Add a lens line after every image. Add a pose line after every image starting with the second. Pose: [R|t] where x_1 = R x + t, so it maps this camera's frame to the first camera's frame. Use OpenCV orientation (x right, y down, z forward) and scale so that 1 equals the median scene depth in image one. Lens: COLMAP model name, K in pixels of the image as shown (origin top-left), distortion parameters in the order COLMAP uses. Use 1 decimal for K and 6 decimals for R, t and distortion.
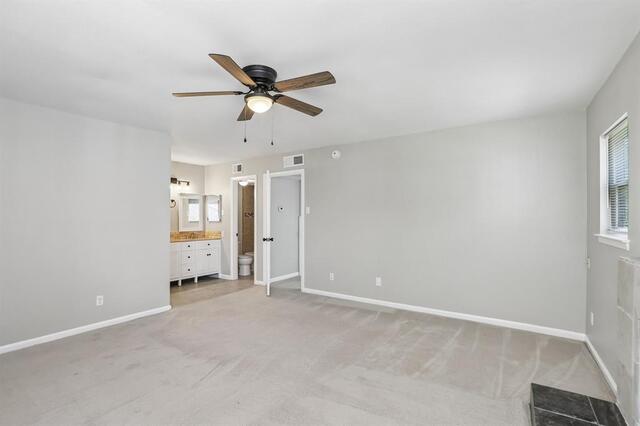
lens RADIAL K [[299.6, 0, 321.3], [0, 299.6, 220.1], [0, 0, 1]] dist [-0.024315, 0.000947]
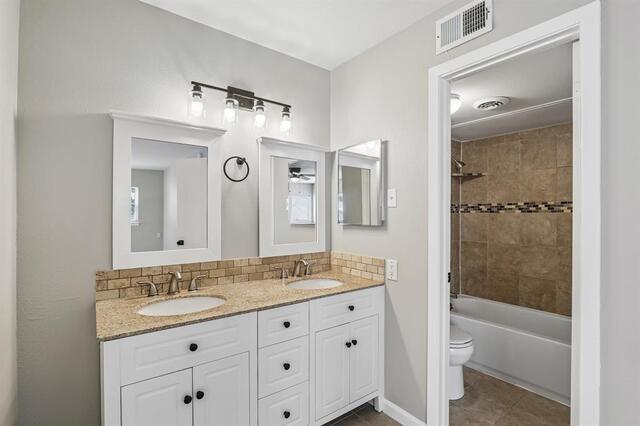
lens RADIAL K [[299.6, 0, 321.3], [0, 299.6, 220.1], [0, 0, 1]] dist [-0.024315, 0.000947]
pose [[0.946199, 0.008805, -0.323464, -0.300233], [-0.005681, 0.999928, 0.010601, -0.005641], [0.323534, -0.008193, 0.946181, 0.693156]]
